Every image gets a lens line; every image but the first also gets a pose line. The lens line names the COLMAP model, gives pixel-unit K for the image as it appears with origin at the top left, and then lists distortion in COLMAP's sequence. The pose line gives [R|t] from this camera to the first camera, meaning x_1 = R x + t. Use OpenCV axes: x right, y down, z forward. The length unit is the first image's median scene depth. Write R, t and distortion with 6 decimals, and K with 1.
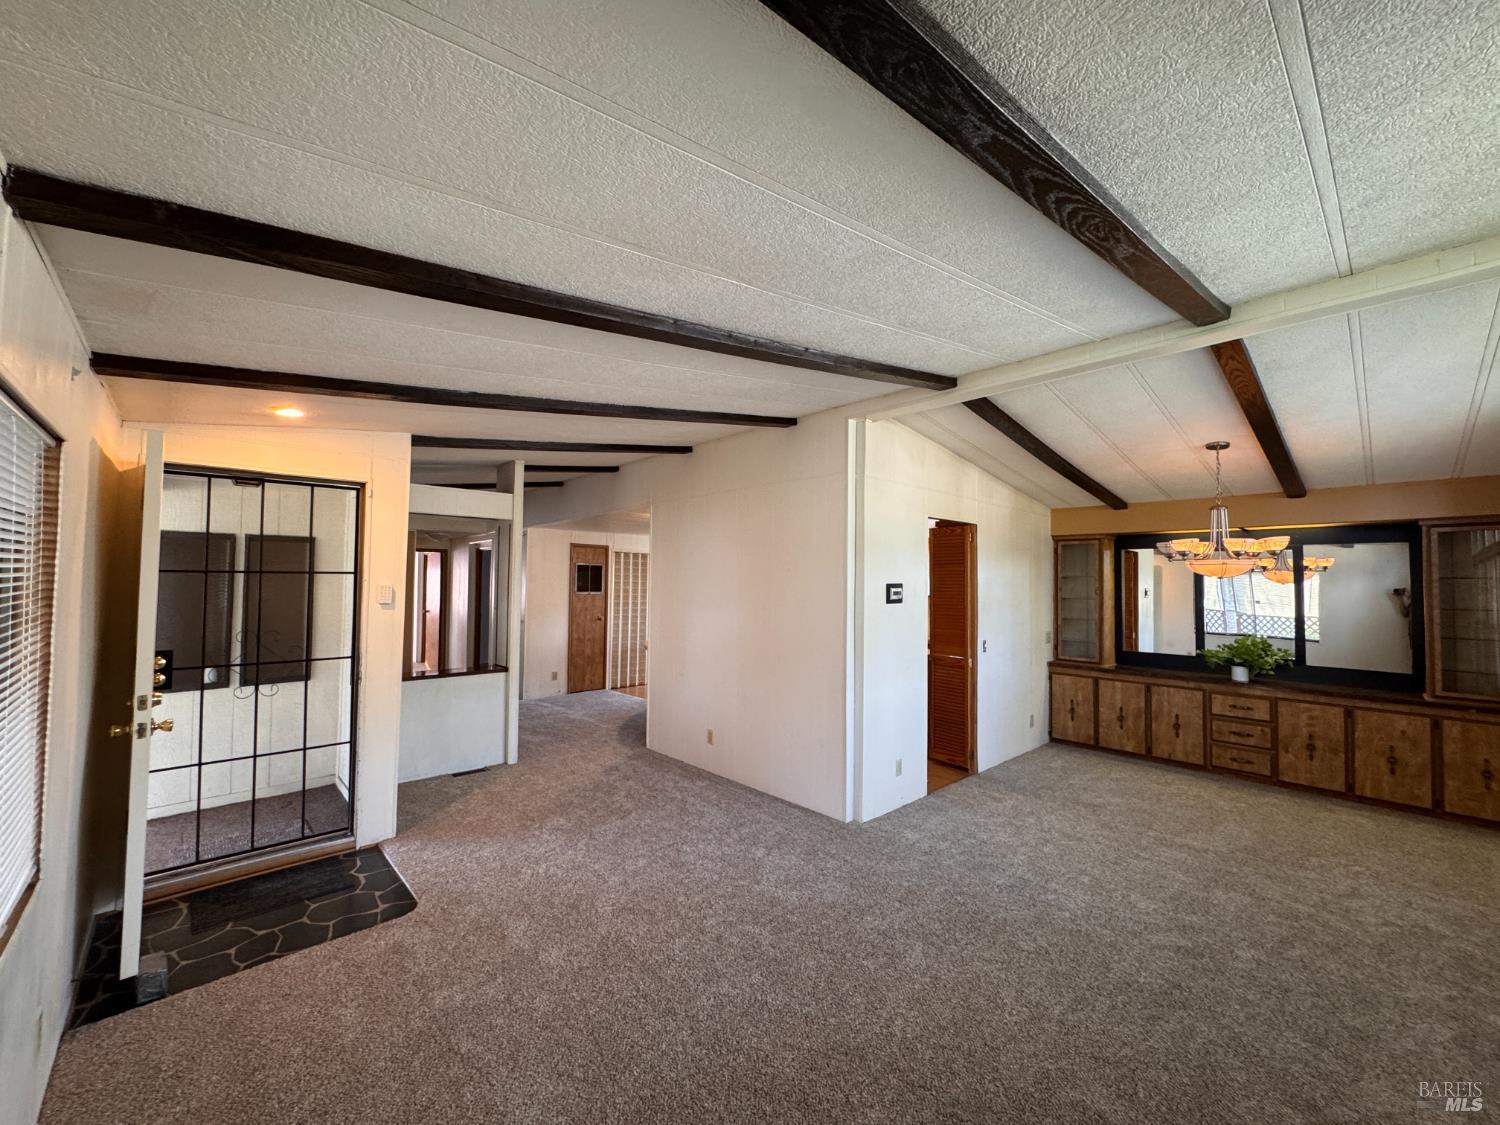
lens RADIAL K [[604.2, 0, 750.1], [0, 604.2, 561.6], [0, 0, 1]] dist [-0.013278, 0.002810]
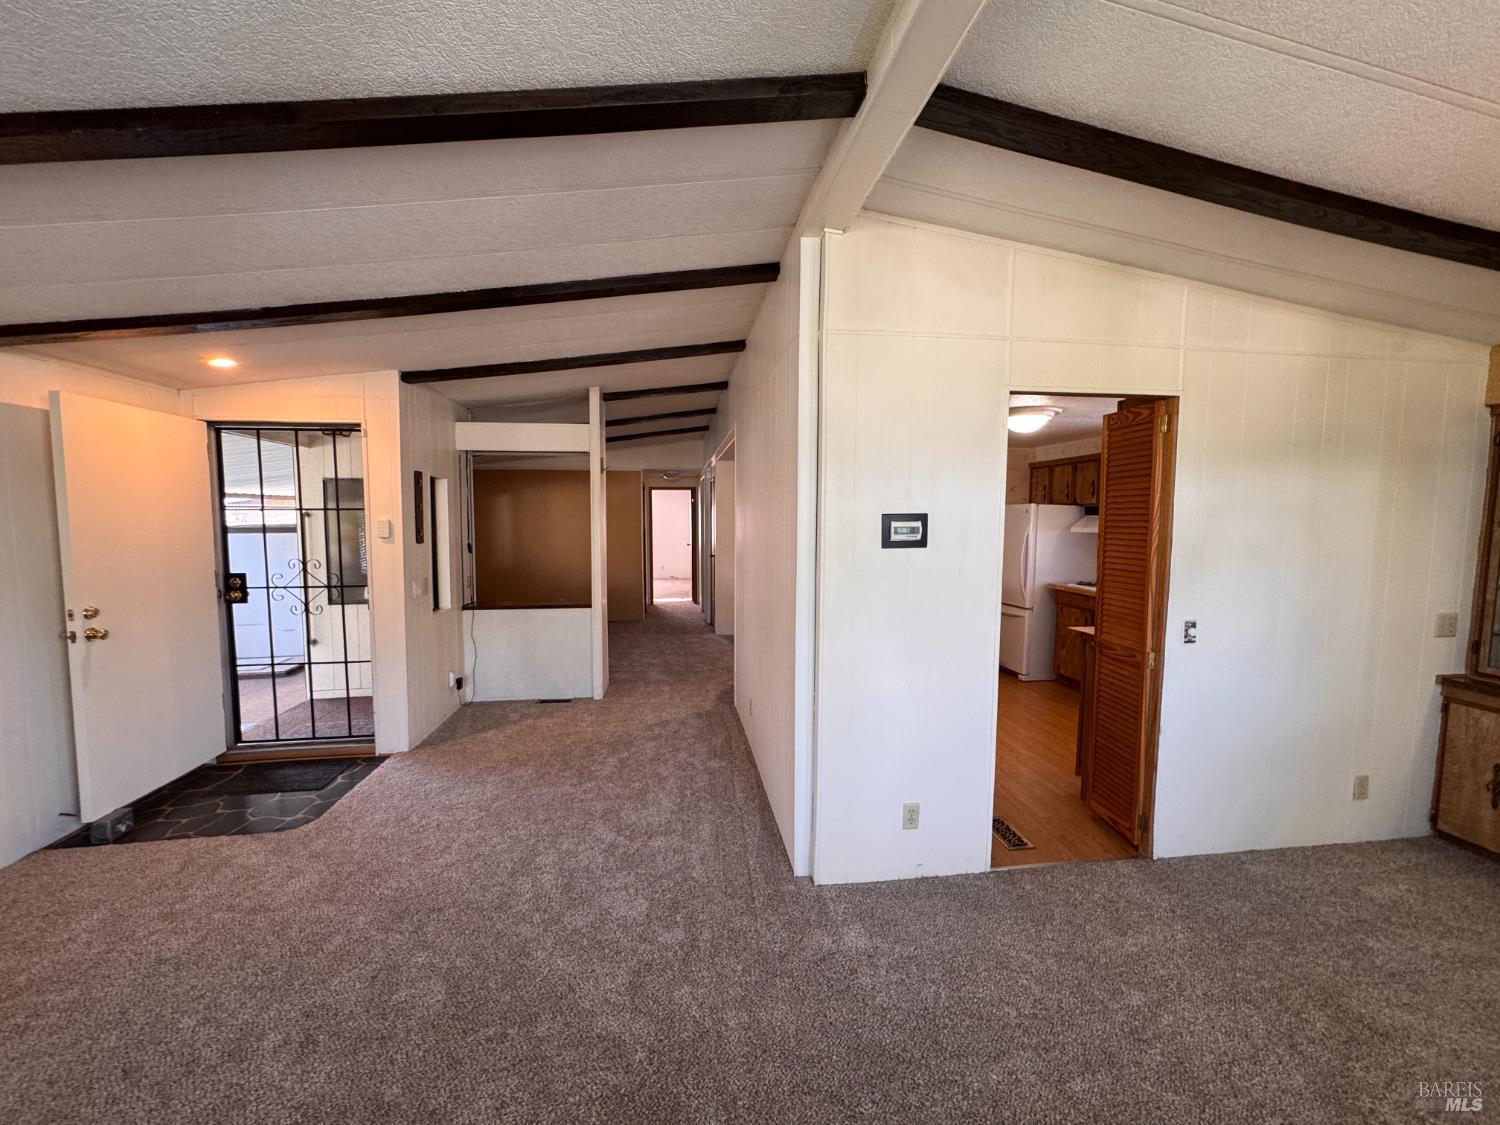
lens RADIAL K [[604.2, 0, 748.0], [0, 604.2, 565.3], [0, 0, 1]] dist [-0.013278, 0.002810]
pose [[0.812891, 0.039182, -0.581096, 0.381431], [0.027333, 0.994069, 0.105263, 0.017133], [0.581774, -0.101451, 0.806999, 0.366647]]
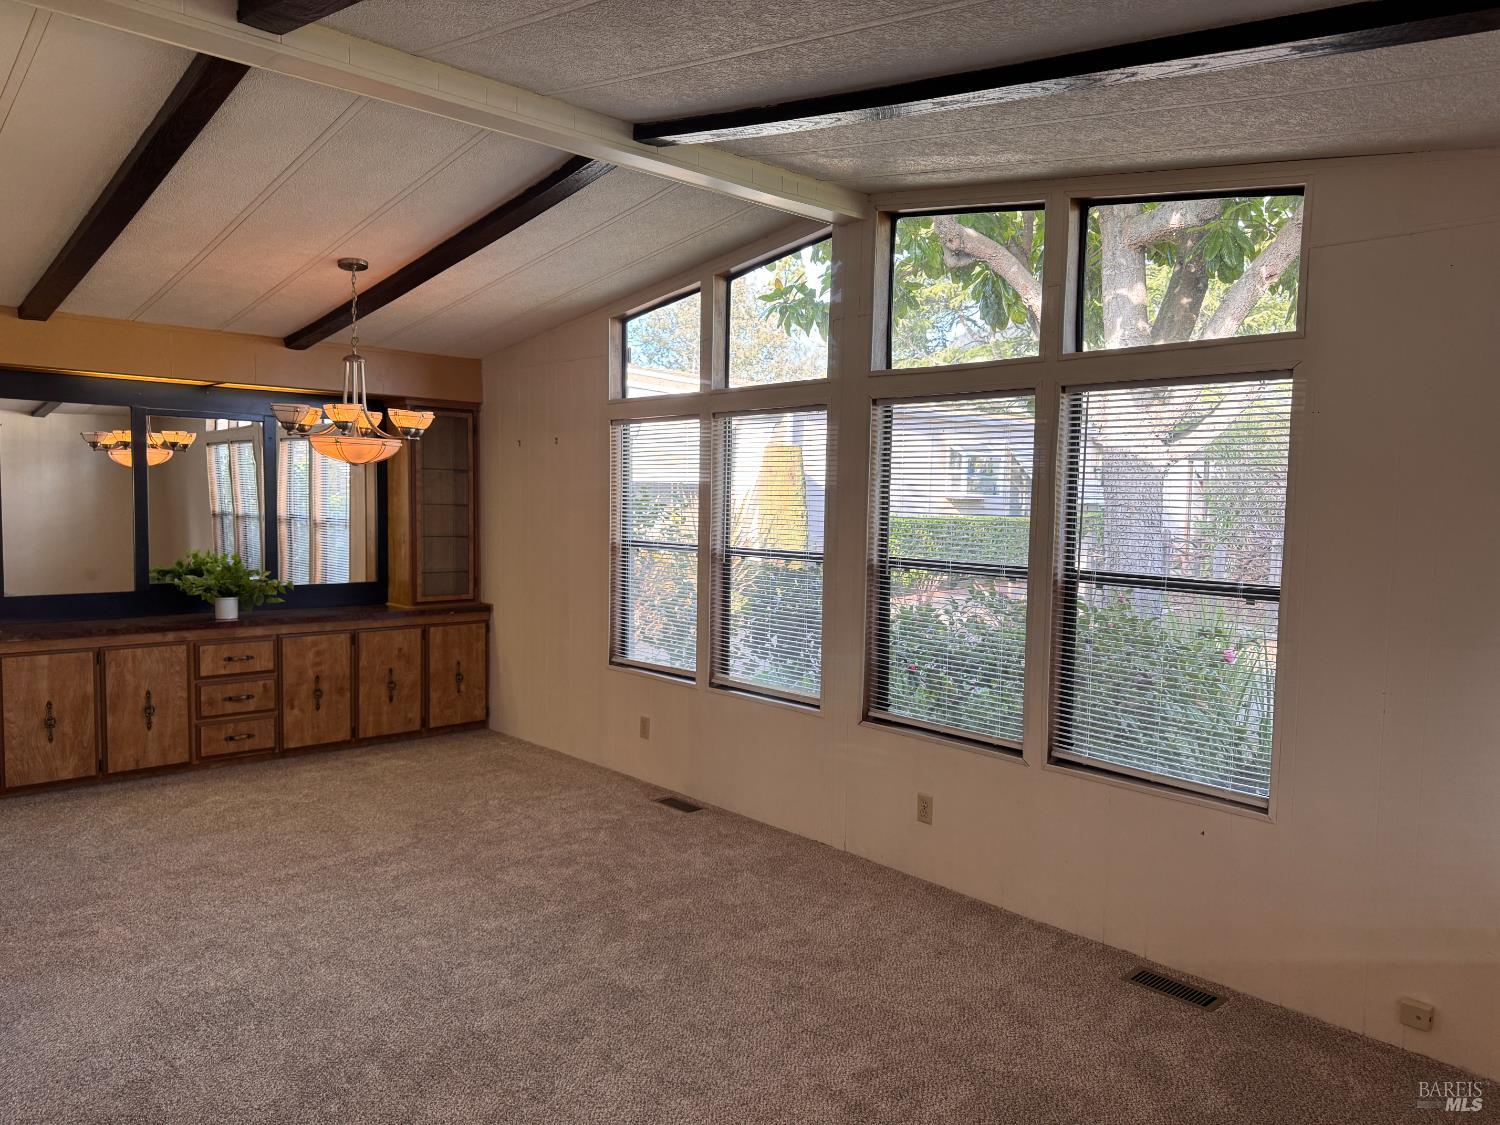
lens RADIAL K [[1031.9, 0, 755.3], [0, 1031.9, 554.2], [0, 0, 1]] dist [0.001907, -0.011726]
pose [[0.011558, -0.072070, 0.997333, -0.301500], [-0.052512, 0.995979, 0.072581, 0.015773], [-0.998553, -0.053211, 0.007727, 0.423864]]
